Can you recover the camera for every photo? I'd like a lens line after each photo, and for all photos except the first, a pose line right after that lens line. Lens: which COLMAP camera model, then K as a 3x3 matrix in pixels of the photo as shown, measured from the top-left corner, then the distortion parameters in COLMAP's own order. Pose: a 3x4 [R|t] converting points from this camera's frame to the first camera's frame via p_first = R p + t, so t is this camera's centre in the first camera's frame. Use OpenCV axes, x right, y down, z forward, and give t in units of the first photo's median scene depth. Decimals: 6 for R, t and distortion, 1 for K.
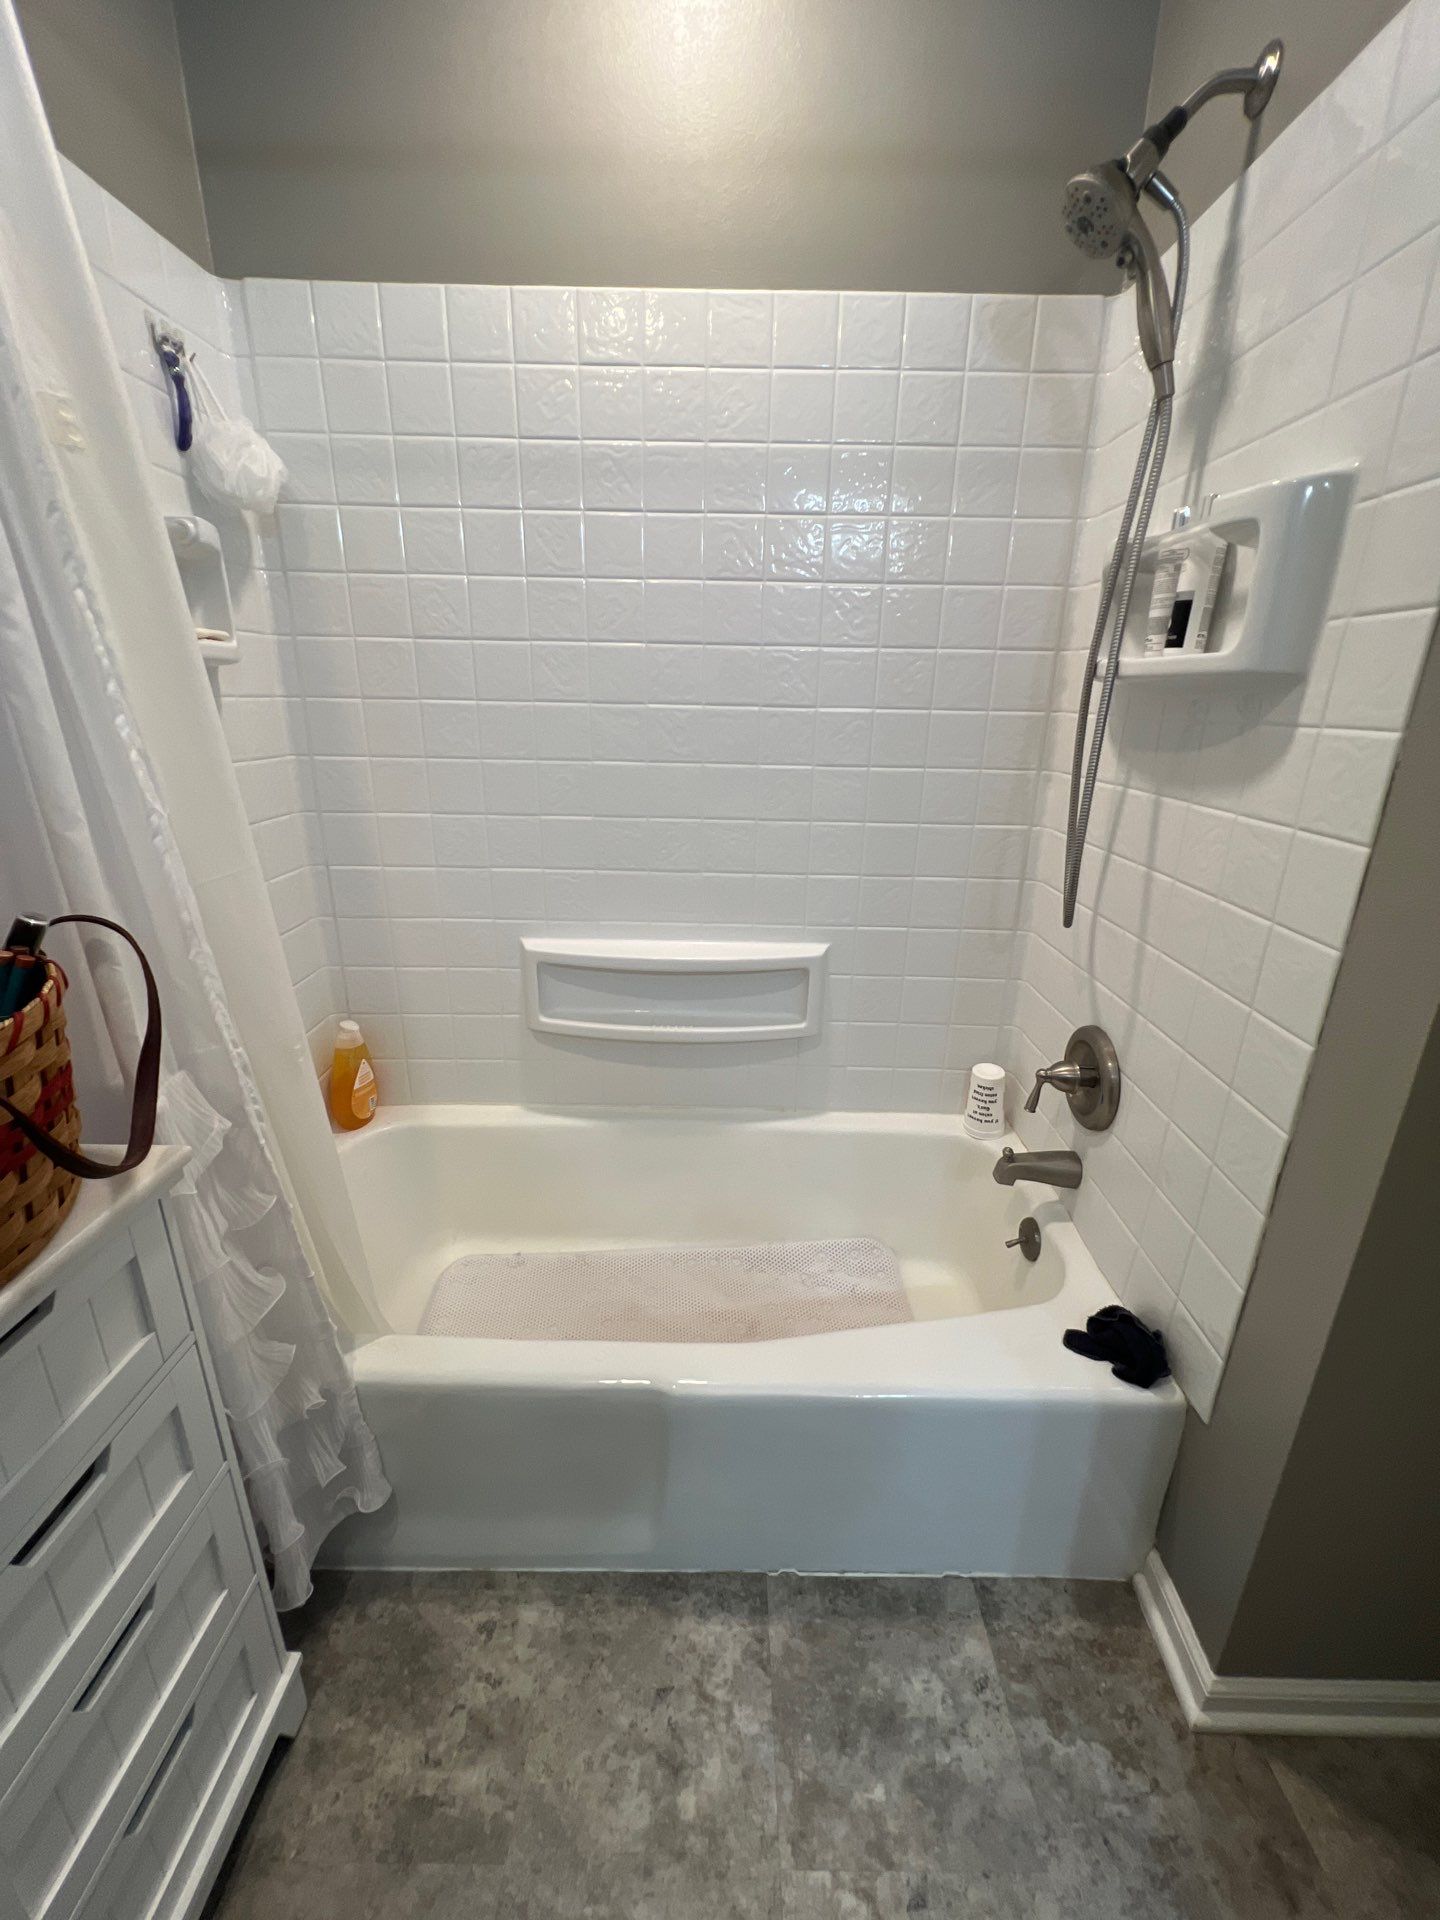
lens RADIAL K [[766.5, 0, 727.7], [0, 766.5, 955.8], [0, 0, 1]] dist [-0.002693, 0.000475]
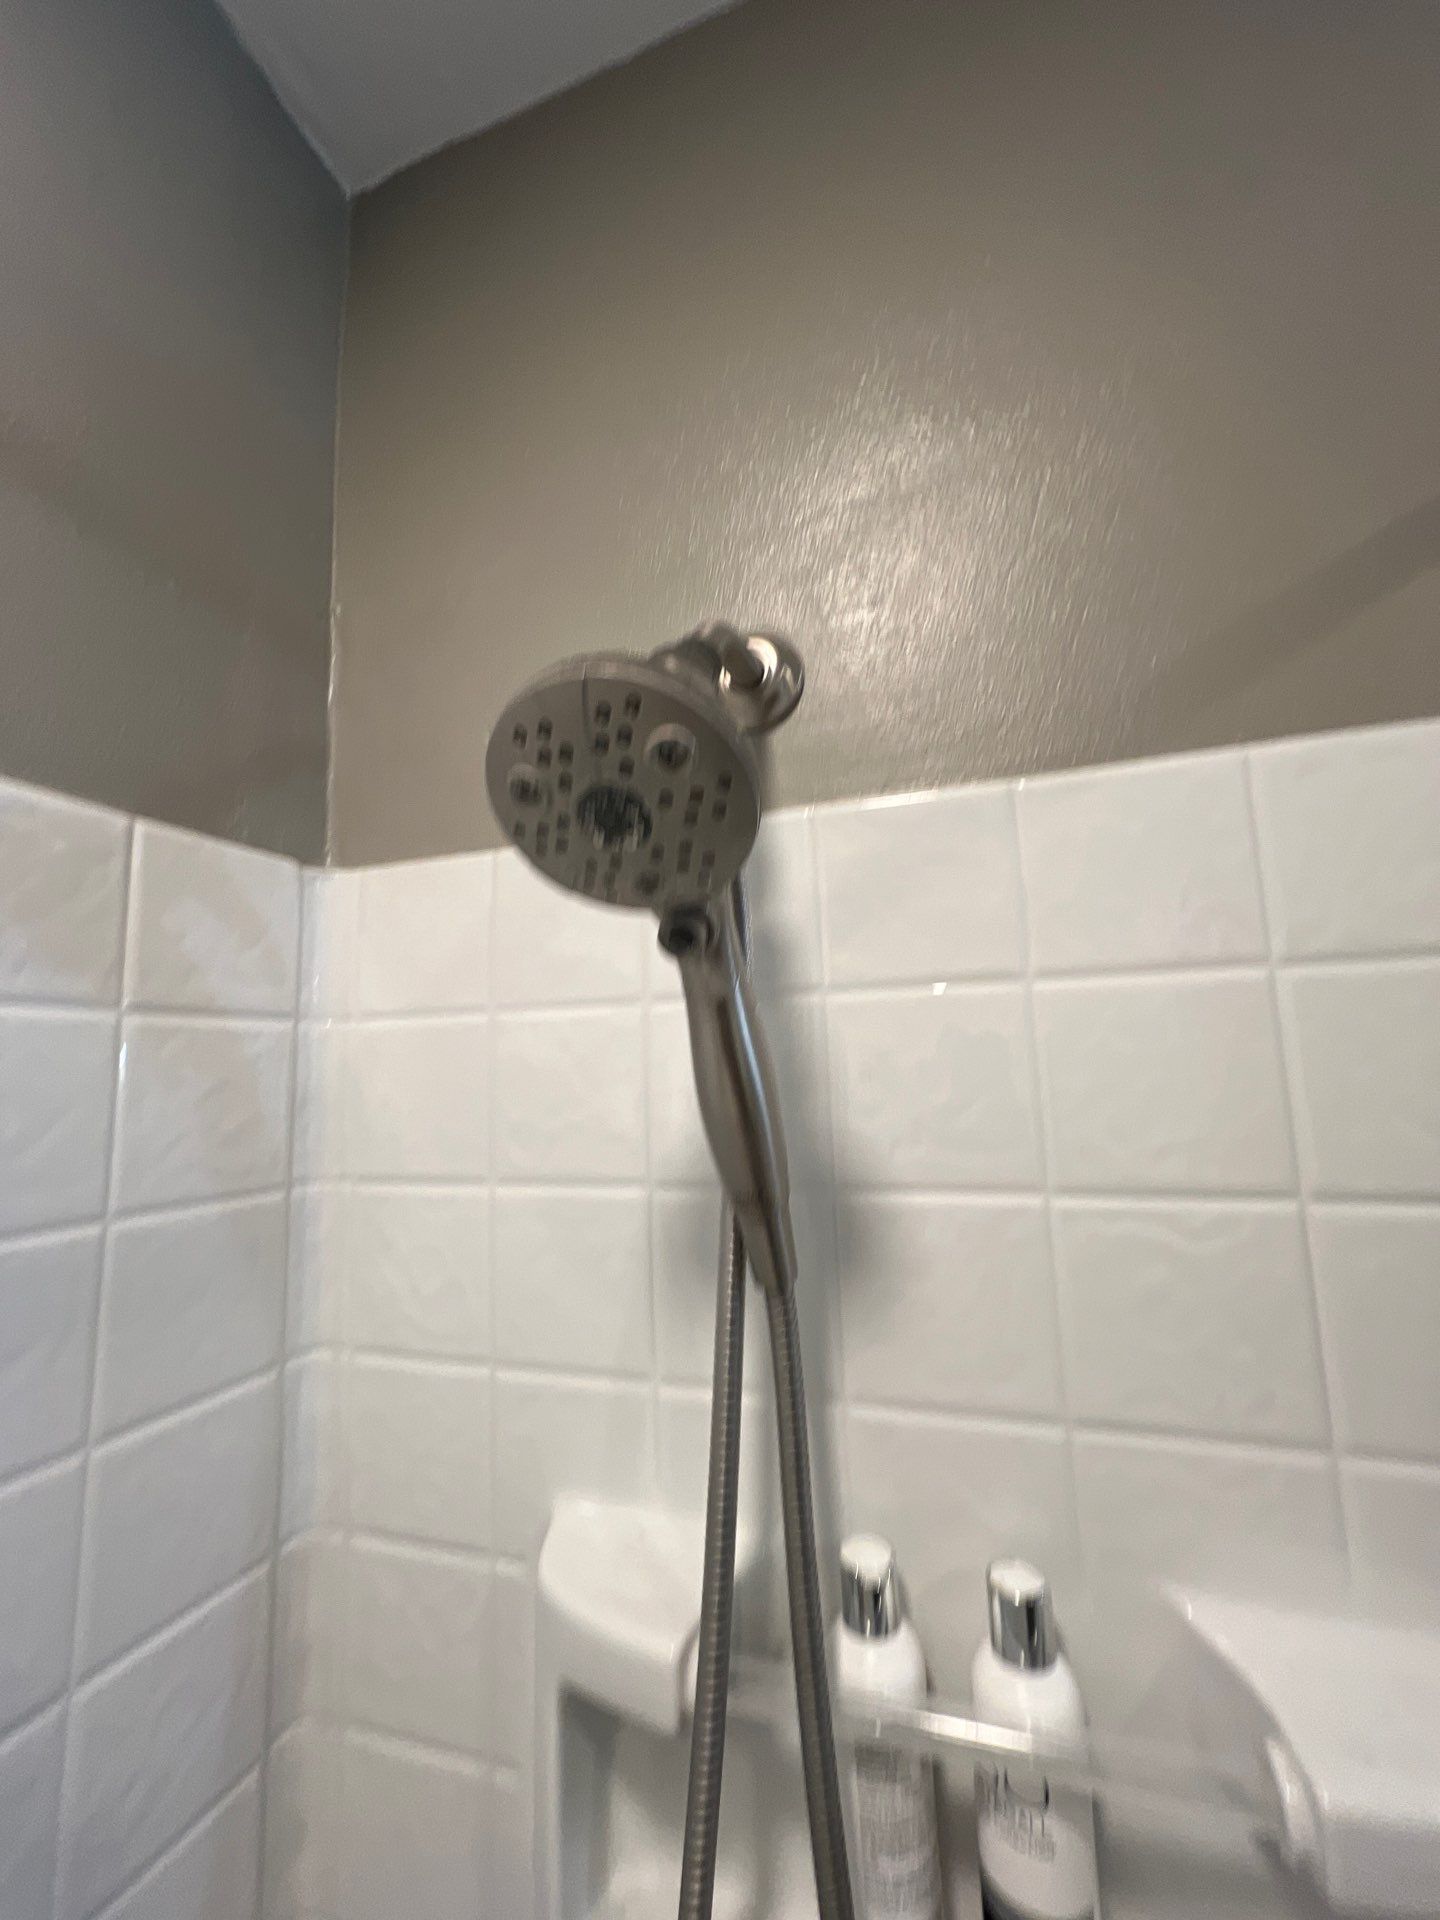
lens RADIAL K [[766.5, 0, 714.5], [0, 766.5, 962.2], [0, 0, 1]] dist [-0.002693, 0.000475]
pose [[0.328893, 0.107311, 0.938250, 0.191181], [0.338706, 0.914018, -0.223269, -0.682239], [-0.881537, 0.391223, 0.264267, 0.753843]]
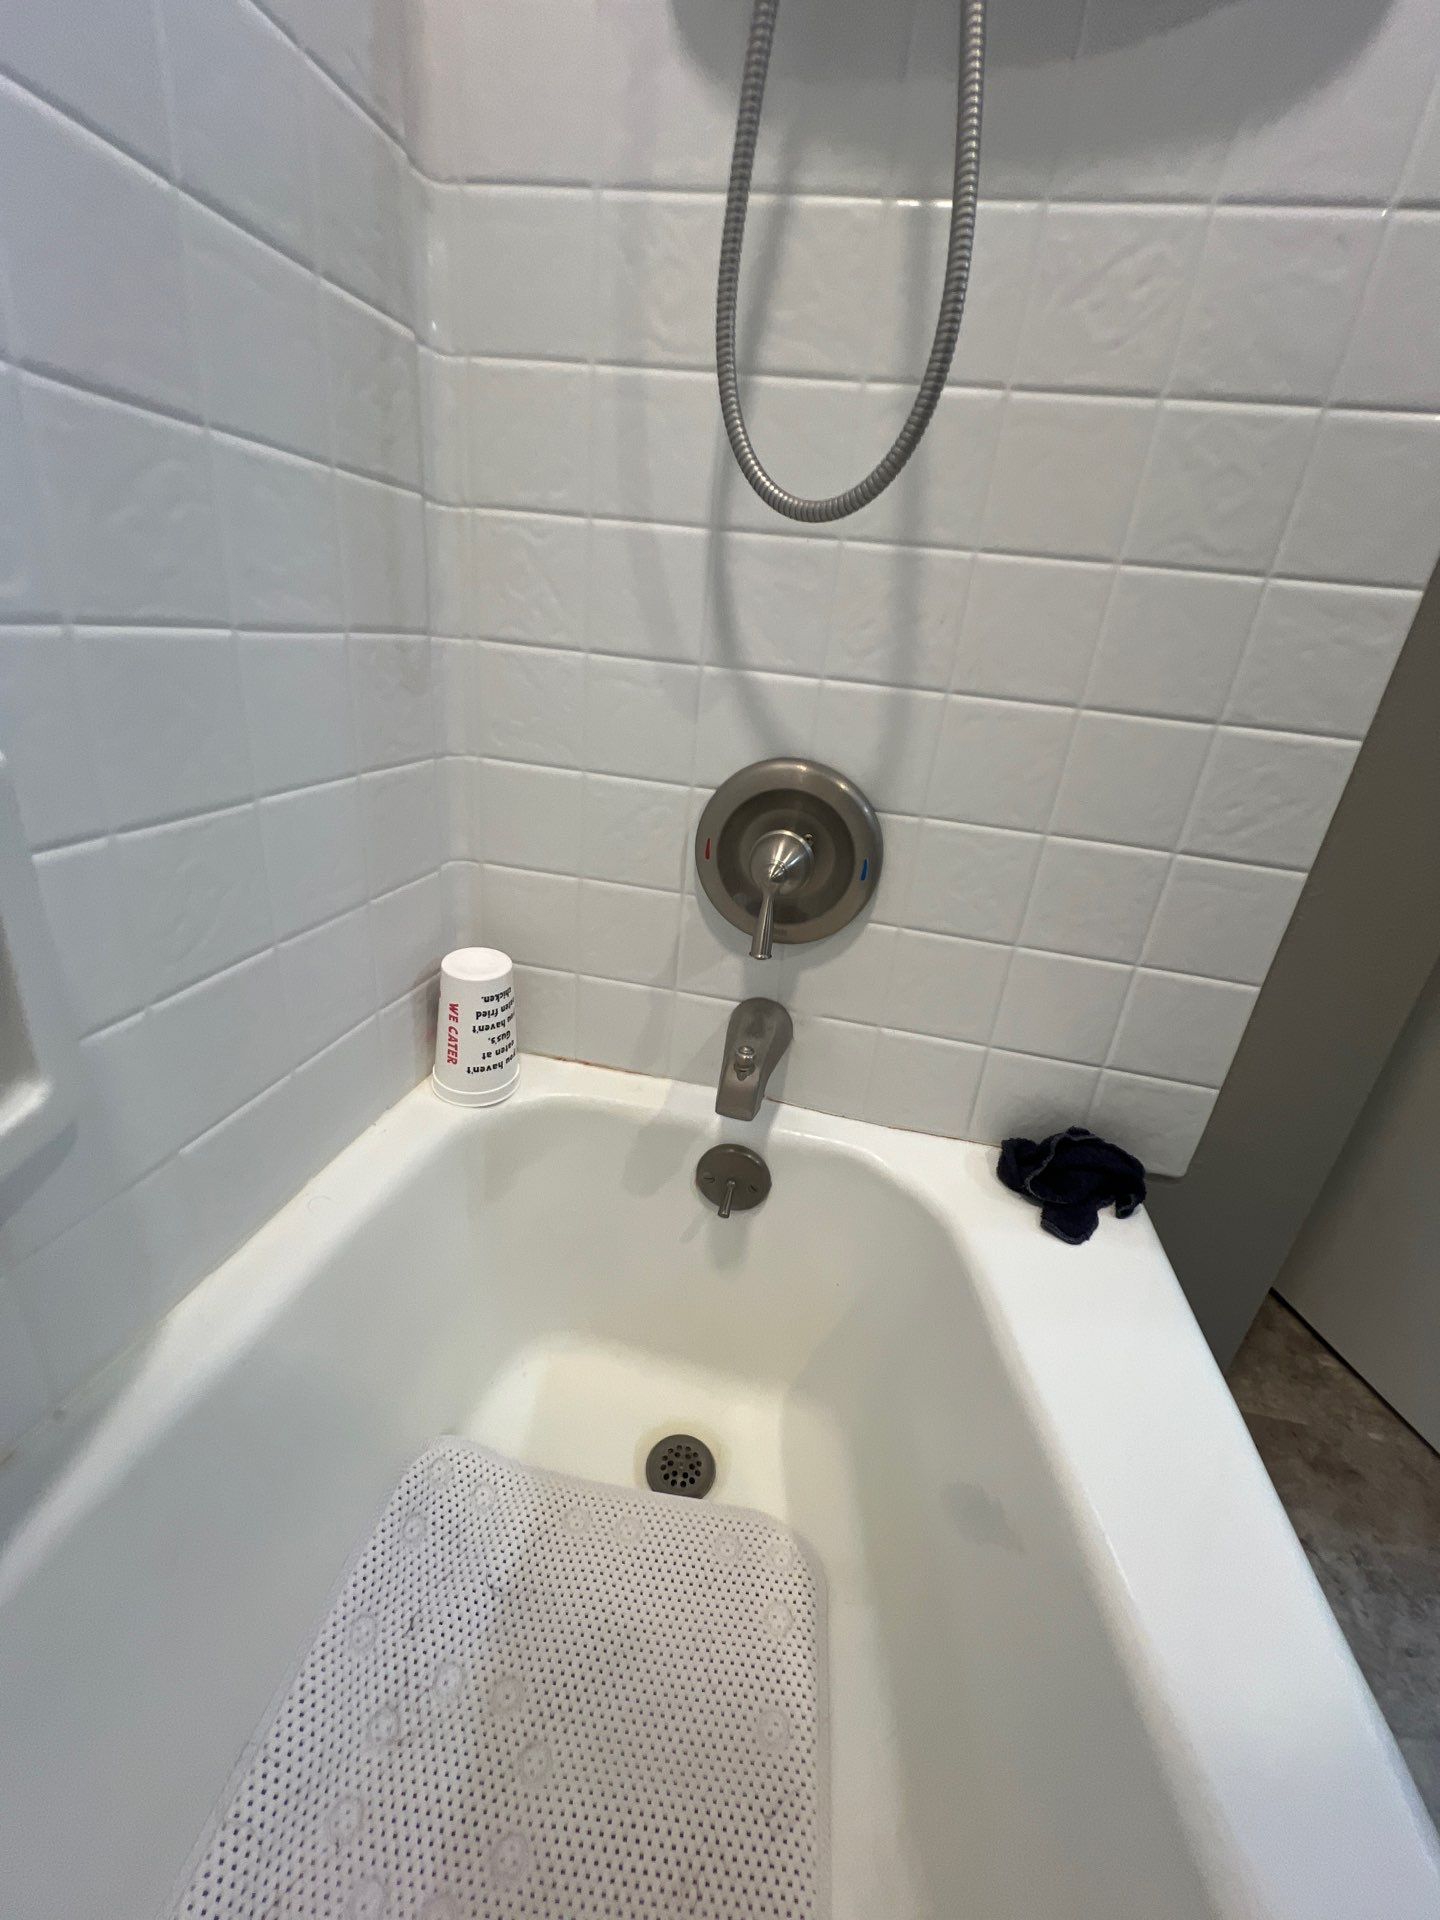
lens RADIAL K [[766.5, 0, 728.2], [0, 766.5, 950.7], [0, 0, 1]] dist [-0.002693, 0.000475]
pose [[0.192734, -0.382434, 0.903658, -0.066041], [0.225205, 0.913582, 0.338601, 0.028833], [-0.955058, 0.138248, 0.262204, 1.020658]]
